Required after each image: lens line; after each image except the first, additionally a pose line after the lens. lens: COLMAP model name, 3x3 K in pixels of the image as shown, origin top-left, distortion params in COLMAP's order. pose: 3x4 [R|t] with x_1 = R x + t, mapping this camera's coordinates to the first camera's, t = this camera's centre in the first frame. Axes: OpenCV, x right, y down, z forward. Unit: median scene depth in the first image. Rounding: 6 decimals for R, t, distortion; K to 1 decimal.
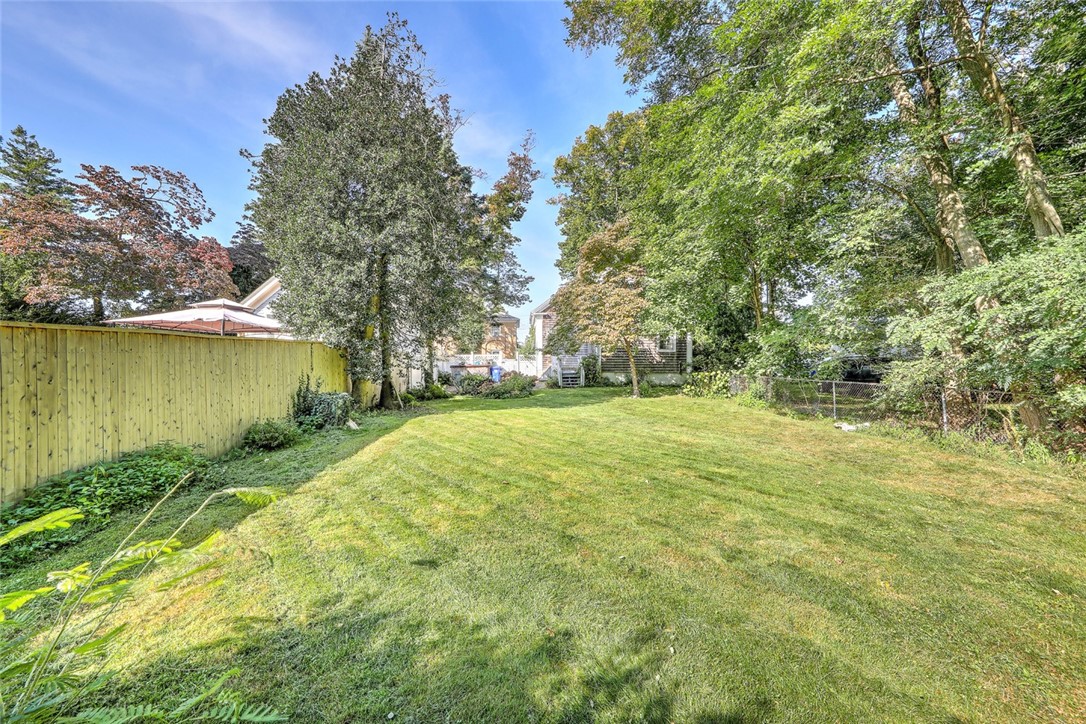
lens RADIAL K [[439.9, 0, 540.0], [0, 439.9, 355.8], [0, 0, 1]] dist [0.000792, -0.000037]
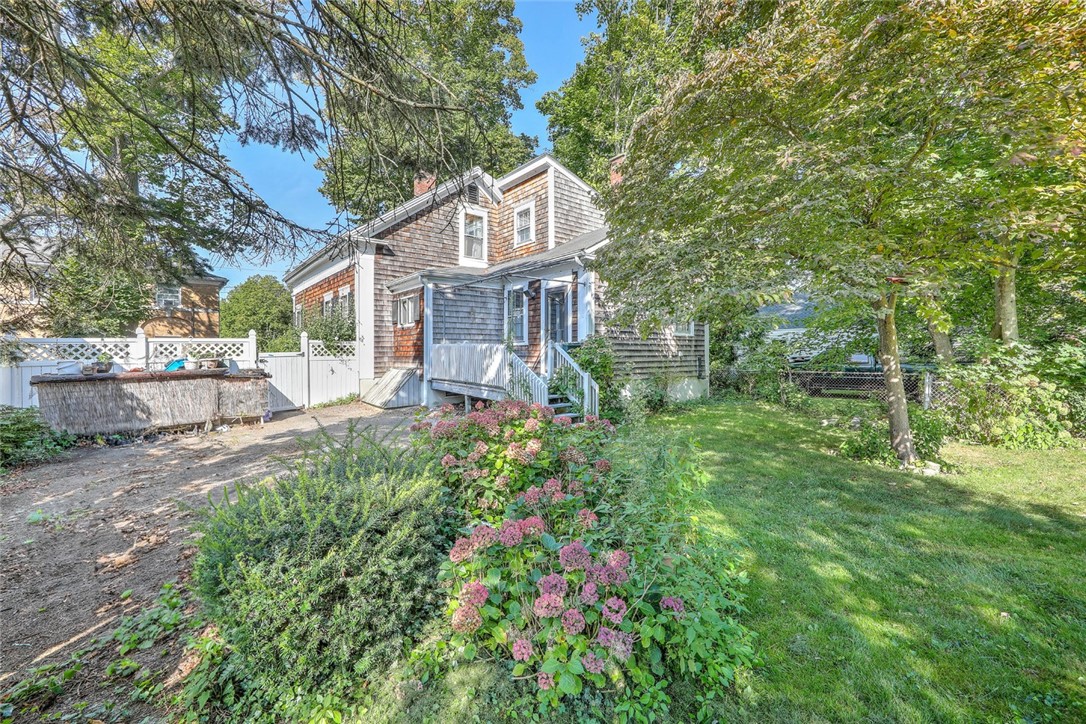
lens RADIAL K [[436.4, 0, 542.5], [0, 436.4, 339.7], [0, 0, 1]] dist [-0.001693, -0.000047]
pose [[0.788429, 0.010843, 0.615030, -0.120481], [0.002546, 0.999779, -0.020889, 0.005166], [-0.615120, 0.018035, 0.788227, 0.580415]]
